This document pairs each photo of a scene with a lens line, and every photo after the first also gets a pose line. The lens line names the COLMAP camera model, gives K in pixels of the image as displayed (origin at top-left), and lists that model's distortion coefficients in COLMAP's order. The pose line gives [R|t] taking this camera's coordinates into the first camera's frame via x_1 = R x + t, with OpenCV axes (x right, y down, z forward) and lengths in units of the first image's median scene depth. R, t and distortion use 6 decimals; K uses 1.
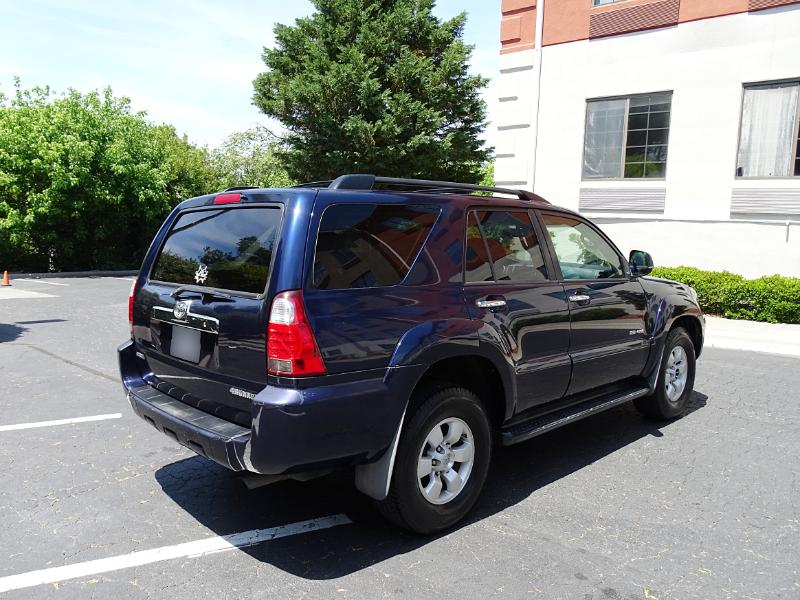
lens RADIAL K [[616.3, 0, 373.7], [0, 616.3, 285.9], [0, 0, 1]] dist [0.003224, 0.001816]
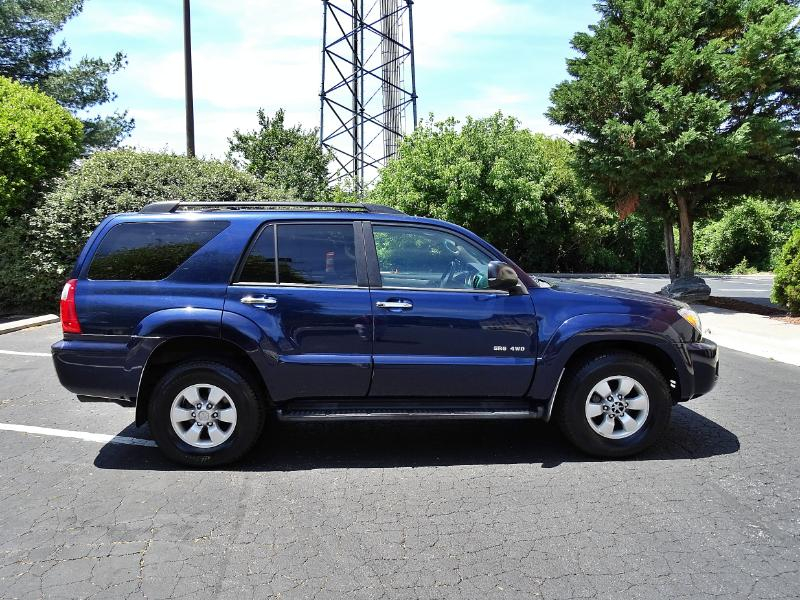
lens RADIAL K [[602.0, 0, 414.2], [0, 602.0, 302.8], [0, 0, 1]] dist [-0.000284, -0.000392]
pose [[0.781654, 0.065319, -0.620282, 0.175648], [-0.053373, 0.997858, 0.037822, -0.004263], [0.621424, 0.003542, 0.783467, 0.038235]]
